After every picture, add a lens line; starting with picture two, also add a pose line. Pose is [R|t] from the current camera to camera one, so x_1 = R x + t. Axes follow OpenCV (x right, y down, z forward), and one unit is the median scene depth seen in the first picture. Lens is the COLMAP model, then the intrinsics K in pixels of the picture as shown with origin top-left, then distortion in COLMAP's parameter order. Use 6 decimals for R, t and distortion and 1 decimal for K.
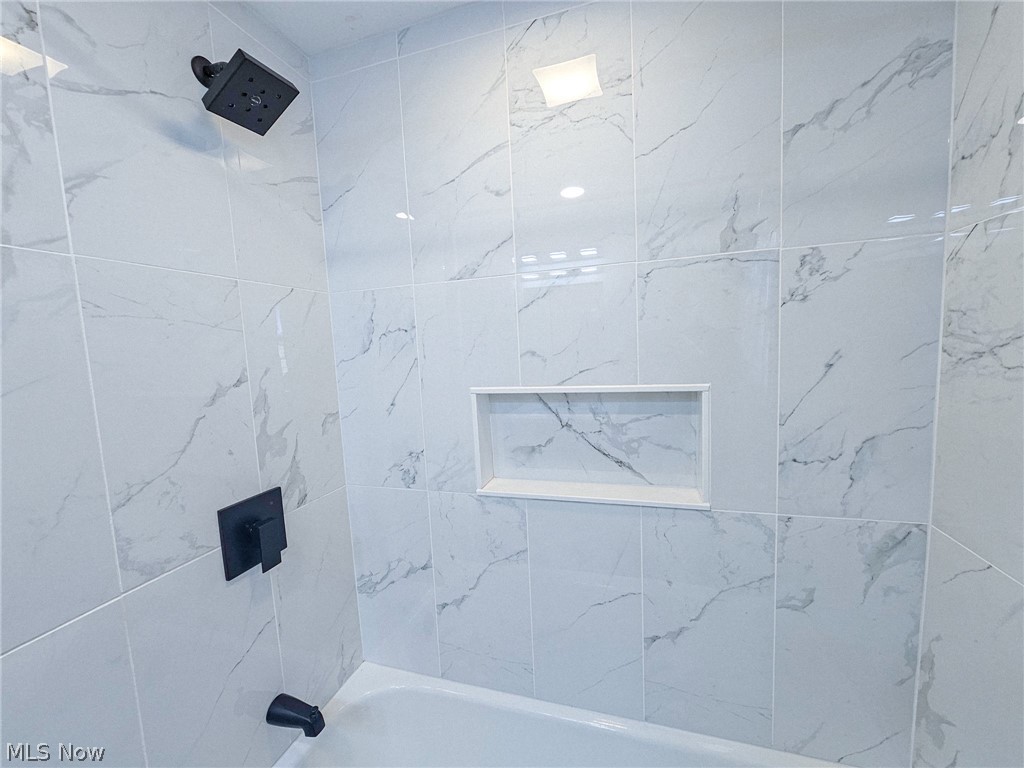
lens RADIAL K [[420.1, 0, 512.7], [0, 420.1, 386.2], [0, 0, 1]] dist [-0.003535, 0.001343]
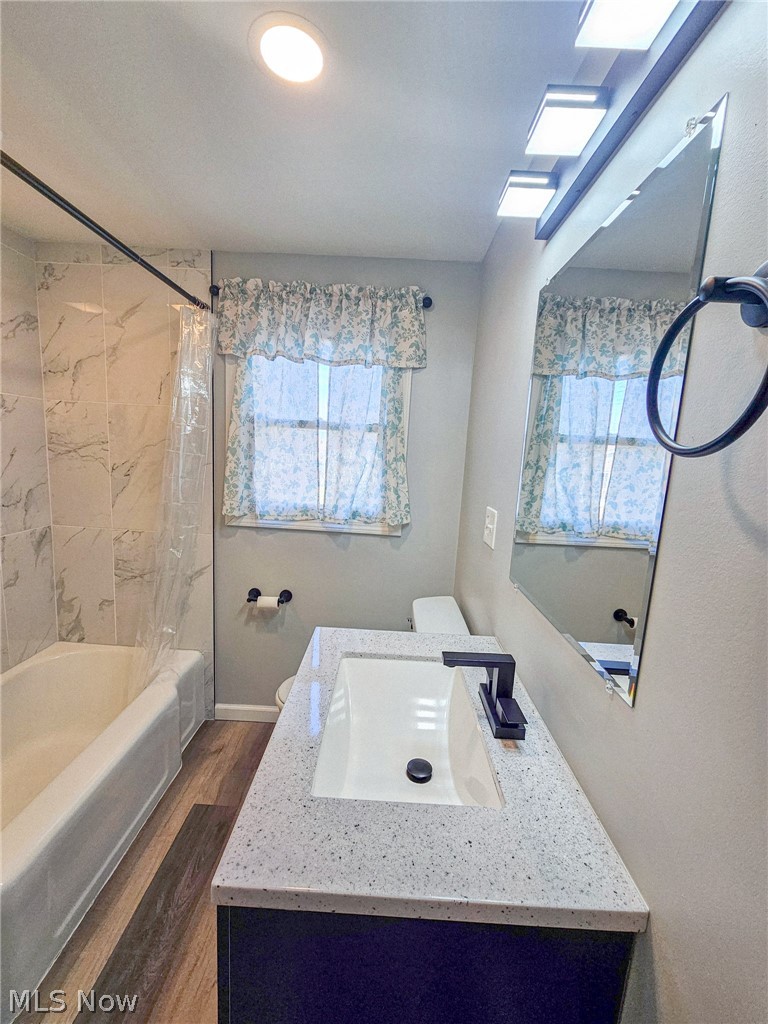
lens RADIAL K [[420.1, 0, 383.6], [0, 420.1, 511.8], [0, 0, 1]] dist [-0.003535, 0.001343]
pose [[-0.277207, -0.111254, 0.954347, -1.741526], [0.052223, 0.990061, 0.130586, 0.051264], [-0.959390, 0.086038, -0.268641, -0.141069]]
